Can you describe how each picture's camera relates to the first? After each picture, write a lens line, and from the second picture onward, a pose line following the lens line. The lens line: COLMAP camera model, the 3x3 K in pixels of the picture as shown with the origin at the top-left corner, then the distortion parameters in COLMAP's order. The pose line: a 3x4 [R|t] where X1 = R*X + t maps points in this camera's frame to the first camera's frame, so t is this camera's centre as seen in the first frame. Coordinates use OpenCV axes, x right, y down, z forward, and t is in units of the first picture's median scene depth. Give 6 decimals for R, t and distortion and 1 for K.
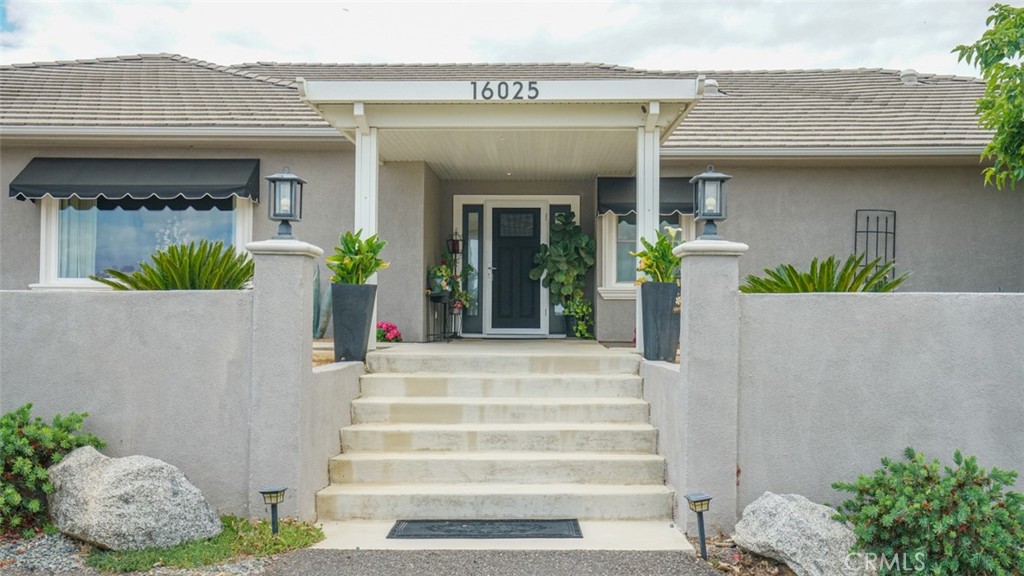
lens RADIAL K [[1094.2, 0, 509.8], [0, 1094.2, 308.0], [0, 0, 1]] dist [0.123692, 0.011889]
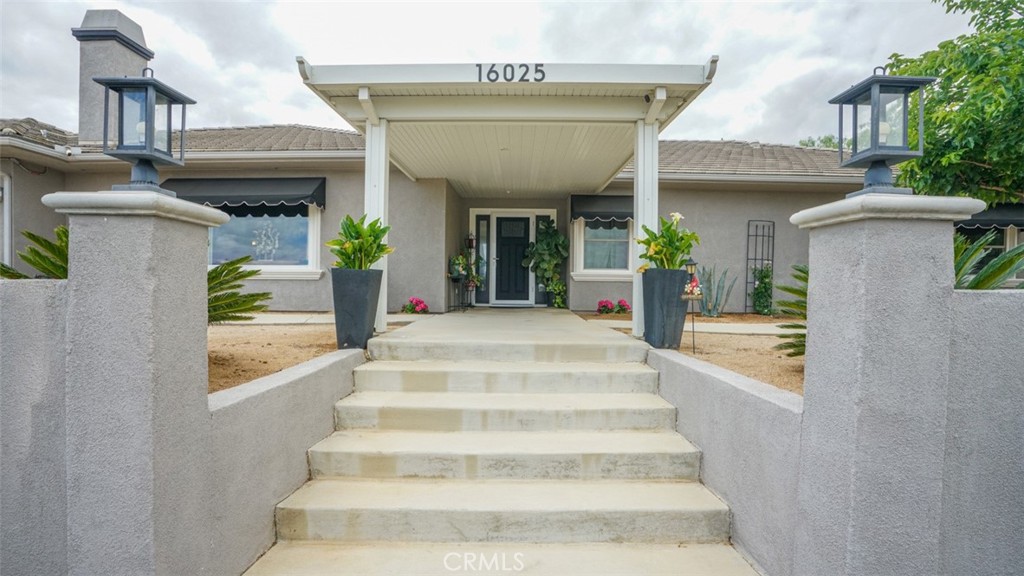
lens RADIAL K [[509.6, 0, 507.6], [0, 509.6, 297.8], [0, 0, 1]] dist [-0.058529, 0.028032]
pose [[0.999959, 0.004578, 0.007796, -0.009812], [-0.004835, 0.999432, 0.033340, -0.011920], [-0.007639, -0.033376, 0.999414, 0.539385]]
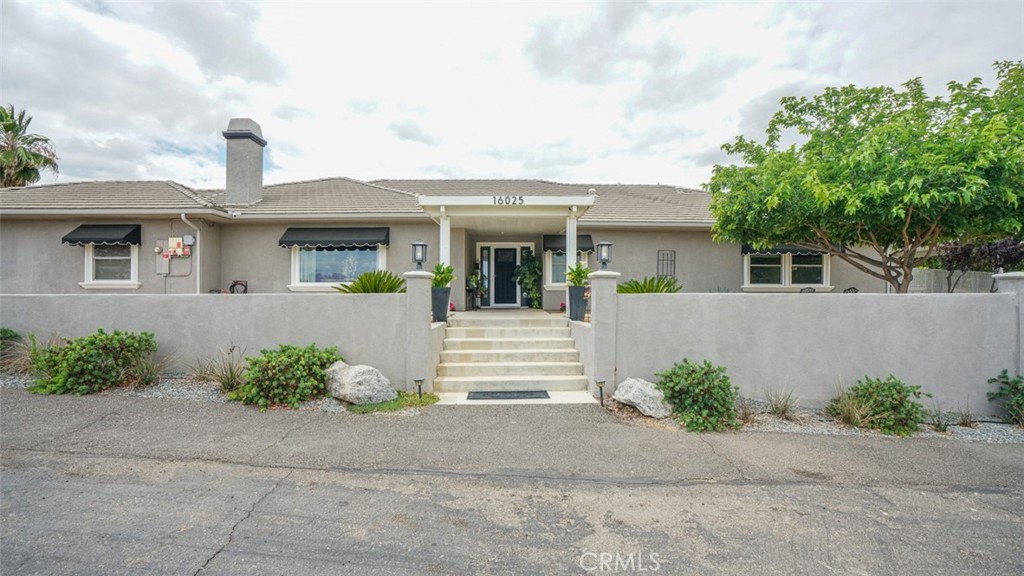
lens RADIAL K [[527.4, 0, 512.7], [0, 527.4, 310.6], [0, 0, 1]] dist [-0.041160, 0.028662]
pose [[0.999019, -0.005625, 0.043930, -0.043659], [0.003845, 0.999172, 0.040506, -0.017031], [-0.044121, -0.040297, 0.998213, -0.077617]]
